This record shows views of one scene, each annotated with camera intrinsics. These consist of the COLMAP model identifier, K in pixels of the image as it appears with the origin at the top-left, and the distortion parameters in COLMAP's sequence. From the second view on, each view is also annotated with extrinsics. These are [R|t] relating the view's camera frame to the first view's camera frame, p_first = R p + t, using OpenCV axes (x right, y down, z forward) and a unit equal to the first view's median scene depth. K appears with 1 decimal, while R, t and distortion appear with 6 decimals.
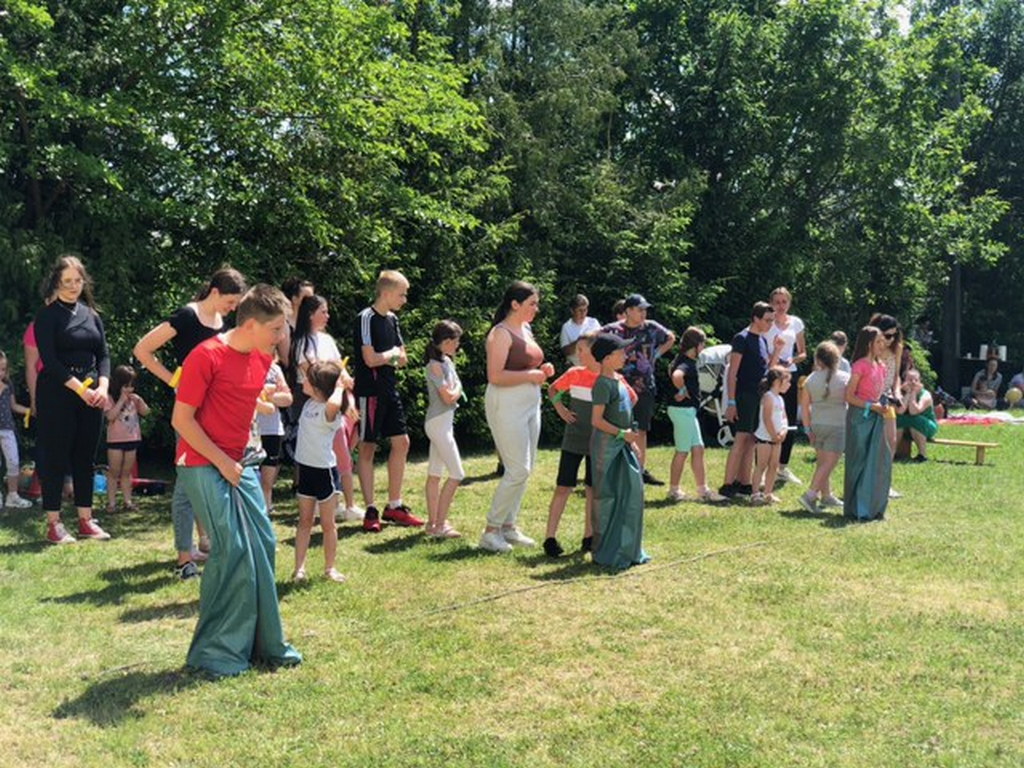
lens RADIAL K [[1552.6, 0, 512.8], [0, 1552.6, 379.3], [0, 0, 1]] dist [0.028886, 0.000000]
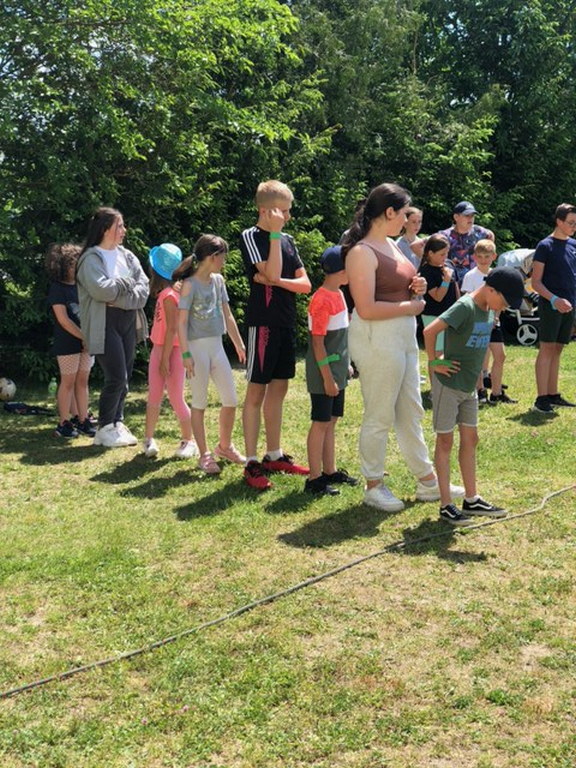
lens RADIAL K [[1164.5, 0, 287.1], [0, 1164.5, 383.5], [0, 0, 1]] dist [0.028886, 0.000000]
pose [[0.999447, -0.013857, -0.030231, -0.004680], [0.016672, 0.995344, 0.094930, -0.009575], [0.028775, -0.095382, 0.995025, 0.197614]]
